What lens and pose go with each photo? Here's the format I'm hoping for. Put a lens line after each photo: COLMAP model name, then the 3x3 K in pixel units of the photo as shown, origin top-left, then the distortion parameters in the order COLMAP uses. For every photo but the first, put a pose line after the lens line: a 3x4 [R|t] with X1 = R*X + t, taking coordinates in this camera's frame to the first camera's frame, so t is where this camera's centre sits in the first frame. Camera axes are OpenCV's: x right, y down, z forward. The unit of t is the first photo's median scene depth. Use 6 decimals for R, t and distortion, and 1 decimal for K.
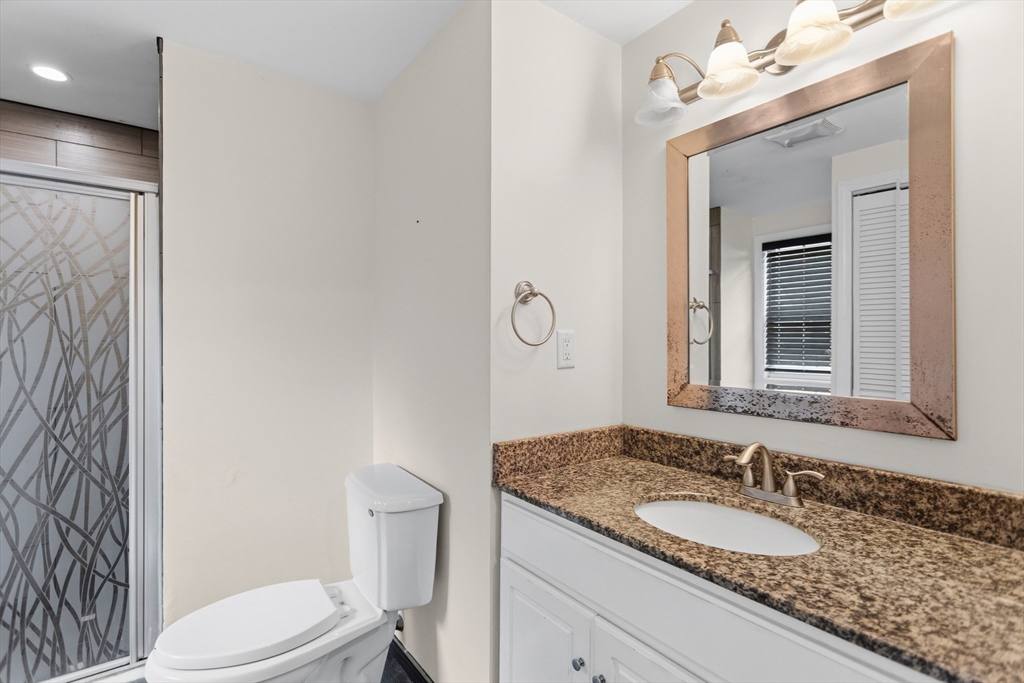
lens RADIAL K [[481.2, 0, 517.7], [0, 481.2, 339.2], [0, 0, 1]] dist [-0.004258, 0.002670]
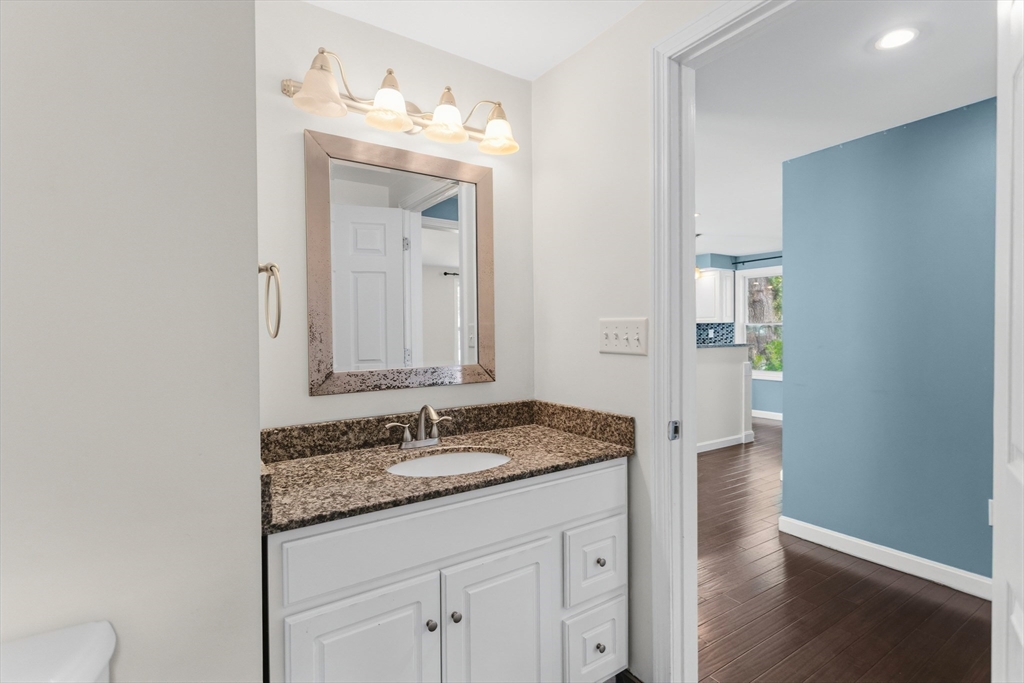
lens RADIAL K [[481.2, 0, 511.6], [0, 481.2, 339.3], [0, 0, 1]] dist [-0.004258, 0.002670]
pose [[0.061539, -0.019201, 0.997920, -0.775460], [0.008101, 0.999792, 0.018738, 0.004530], [-0.998072, 0.006931, 0.061681, 0.614118]]
